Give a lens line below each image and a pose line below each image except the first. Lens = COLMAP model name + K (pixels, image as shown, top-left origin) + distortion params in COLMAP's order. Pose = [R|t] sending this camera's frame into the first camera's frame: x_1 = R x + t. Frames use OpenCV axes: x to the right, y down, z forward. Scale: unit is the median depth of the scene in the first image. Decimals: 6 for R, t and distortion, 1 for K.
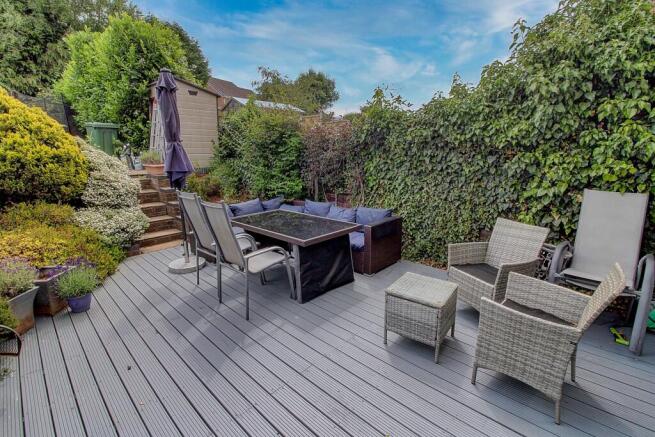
lens RADIAL K [[303.8, 0, 326.4], [0, 303.8, 215.3], [0, 0, 1]] dist [-0.004921, -0.007376]
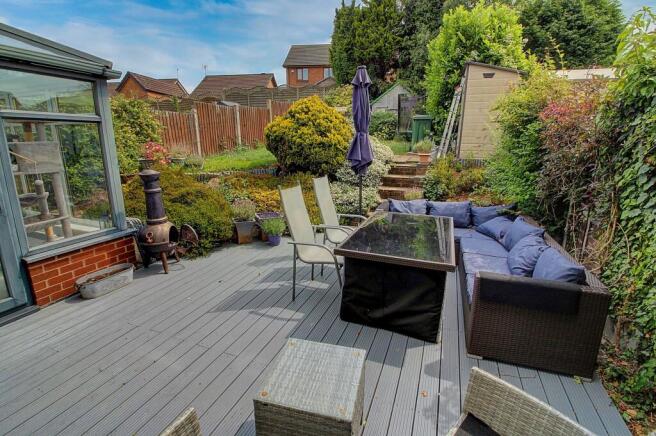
lens RADIAL K [[304.3, 0, 327.8], [0, 304.3, 215.1], [0, 0, 1]] dist [-0.004921, -0.007376]
pose [[0.381782, 0.232020, -0.894656, 0.436955], [-0.199982, 0.965785, 0.165127, -0.095346], [0.902358, 0.115872, 0.415119, 0.403233]]
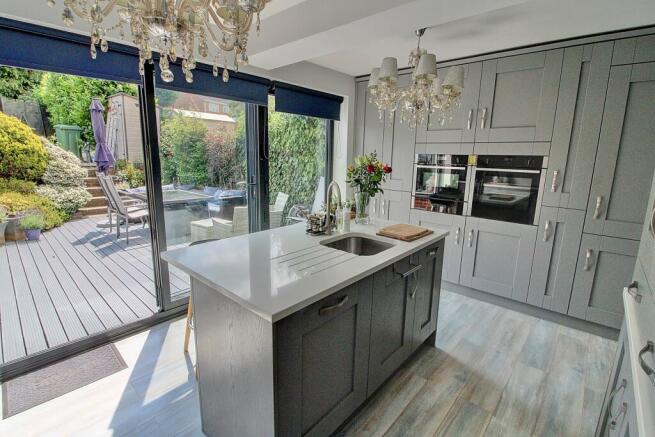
lens RADIAL K [[303.8, 0, 325.9], [0, 303.8, 215.1], [0, 0, 1]] dist [-0.004921, -0.007376]
pose [[0.999014, 0.026452, 0.035657, 0.532970], [-0.025854, 0.999519, -0.017137, 0.112174], [-0.036093, 0.016198, 0.999217, -0.523002]]
